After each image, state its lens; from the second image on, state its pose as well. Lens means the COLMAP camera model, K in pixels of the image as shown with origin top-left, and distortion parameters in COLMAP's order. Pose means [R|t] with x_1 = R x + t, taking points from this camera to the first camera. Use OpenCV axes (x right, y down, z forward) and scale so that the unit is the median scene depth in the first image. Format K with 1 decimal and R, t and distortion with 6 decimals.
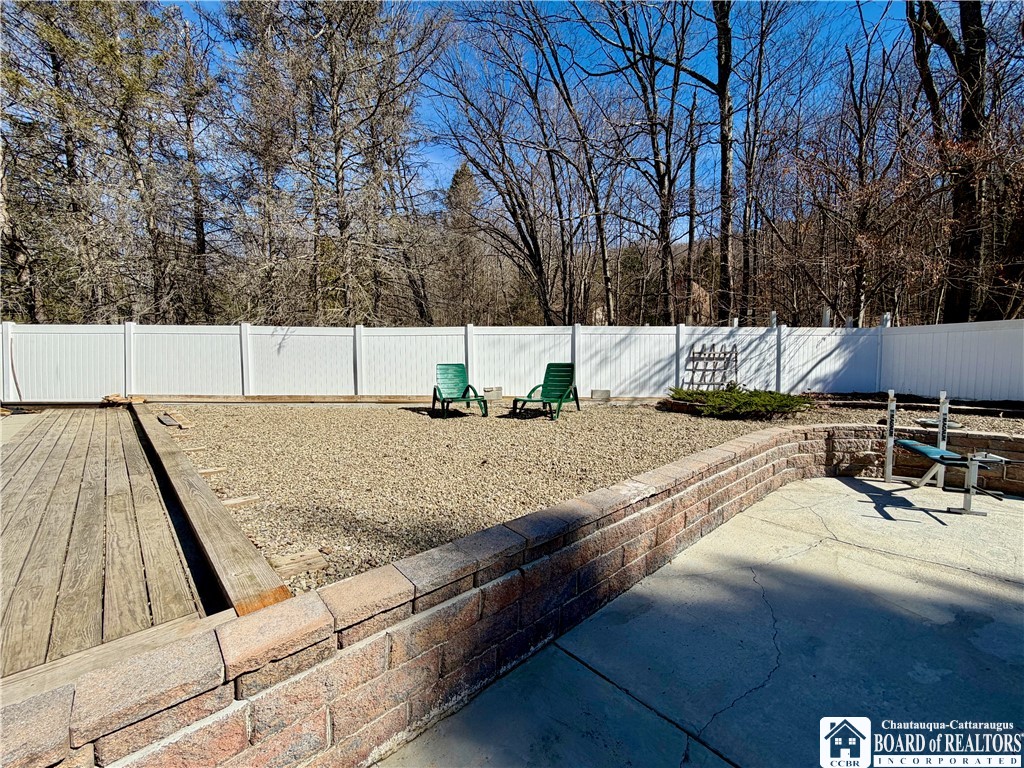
lens RADIAL K [[410.5, 0, 508.5], [0, 410.5, 381.8], [0, 0, 1]] dist [0.001803, 0.000465]
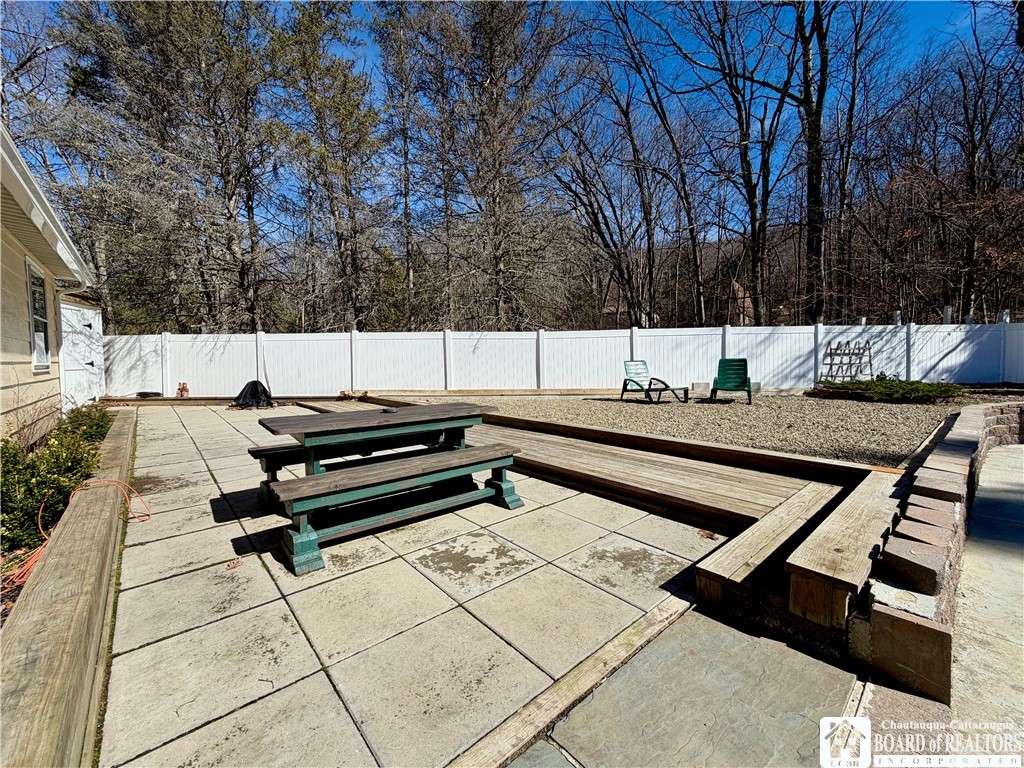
lens RADIAL K [[410.5, 0, 515.3], [0, 410.5, 378.2], [0, 0, 1]] dist [0.001803, 0.000465]
pose [[0.999065, -0.012148, -0.041480, -0.378228], [0.011712, 0.999874, -0.010745, 0.013346], [0.041606, 0.010249, 0.999082, -0.176884]]
